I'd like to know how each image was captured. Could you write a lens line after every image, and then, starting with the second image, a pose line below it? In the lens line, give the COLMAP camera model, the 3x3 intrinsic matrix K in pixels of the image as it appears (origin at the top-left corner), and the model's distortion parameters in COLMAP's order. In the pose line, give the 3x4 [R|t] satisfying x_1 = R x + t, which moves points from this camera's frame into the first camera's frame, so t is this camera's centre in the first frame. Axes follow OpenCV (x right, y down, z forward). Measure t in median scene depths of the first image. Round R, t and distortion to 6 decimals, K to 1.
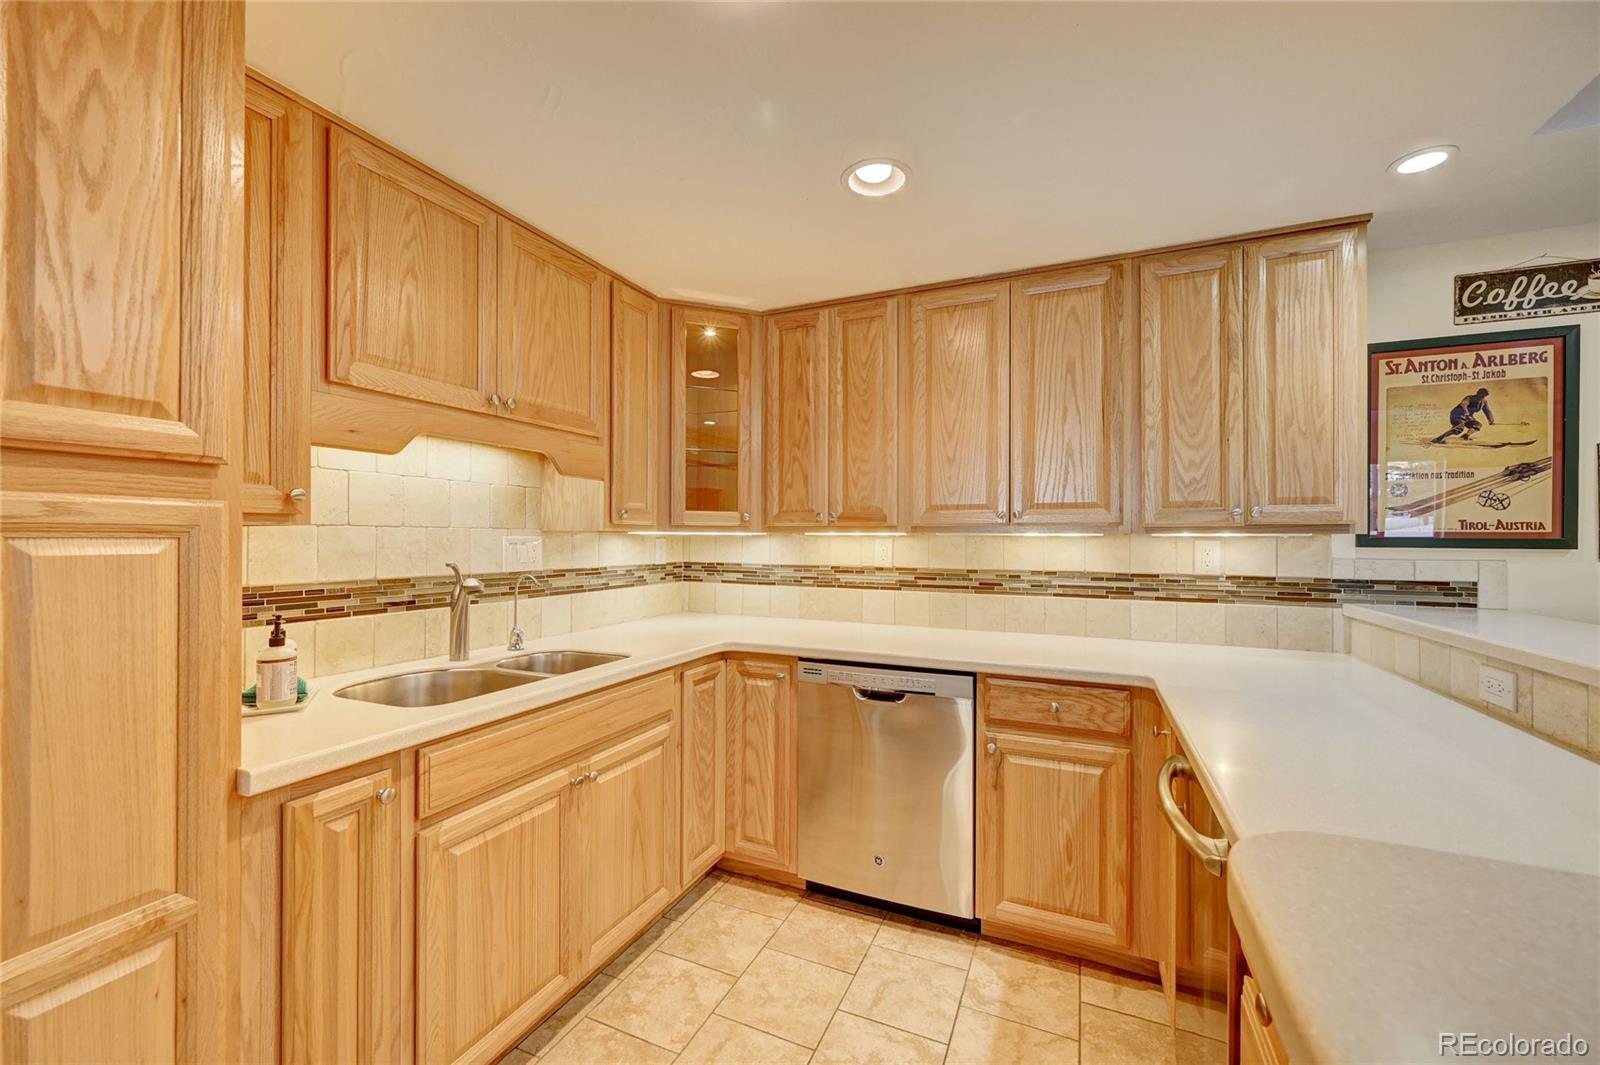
lens RADIAL K [[631.3, 0, 803.2], [0, 631.3, 534.1], [0, 0, 1]] dist [-0.000103, 0.000330]
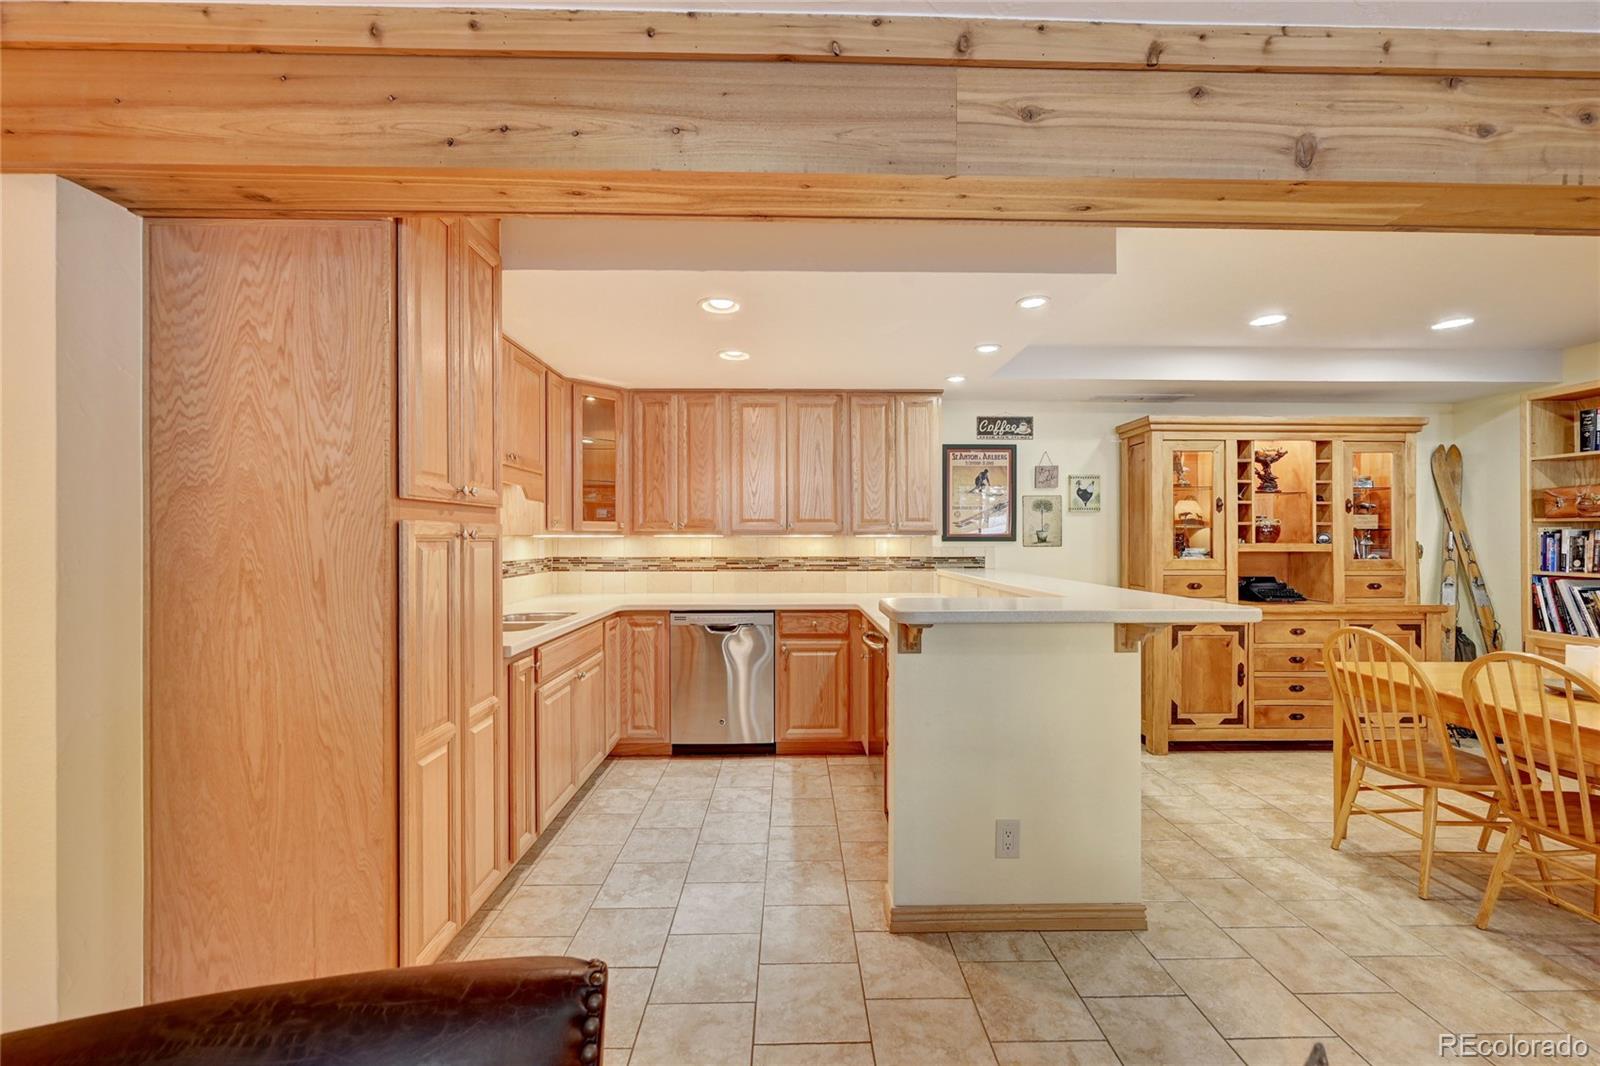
lens RADIAL K [[631.3, 0, 803.2], [0, 631.3, 534.6], [0, 0, 1]] dist [-0.000103, 0.000330]
pose [[0.905492, -0.004518, 0.424340, -0.408990], [0.003895, 0.999990, 0.002335, -0.007945], [-0.424346, -0.000462, 0.905500, -0.671496]]
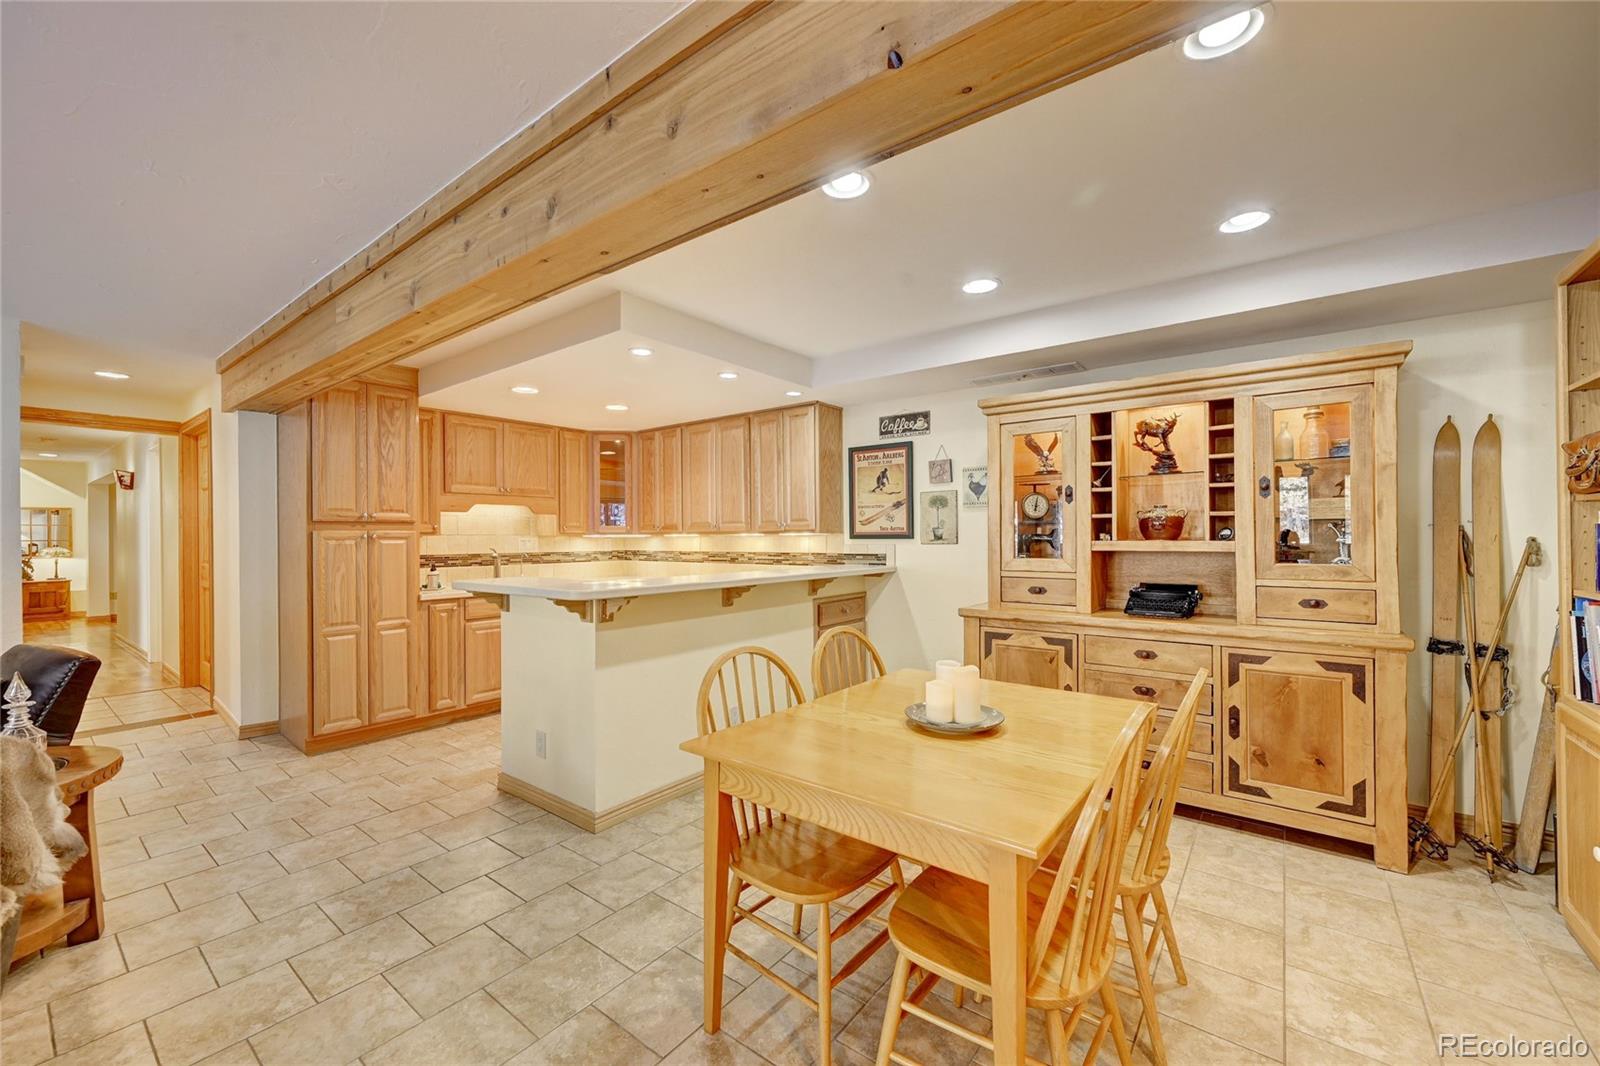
lens RADIAL K [[631.3, 0, 803.2], [0, 631.3, 534.6], [0, 0, 1]] dist [-0.000103, 0.000330]
pose [[0.972318, -0.012606, -0.233319, 1.201321], [0.012783, 0.999918, -0.000750, 0.004925], [0.233310, -0.002253, 0.972400, -1.161495]]
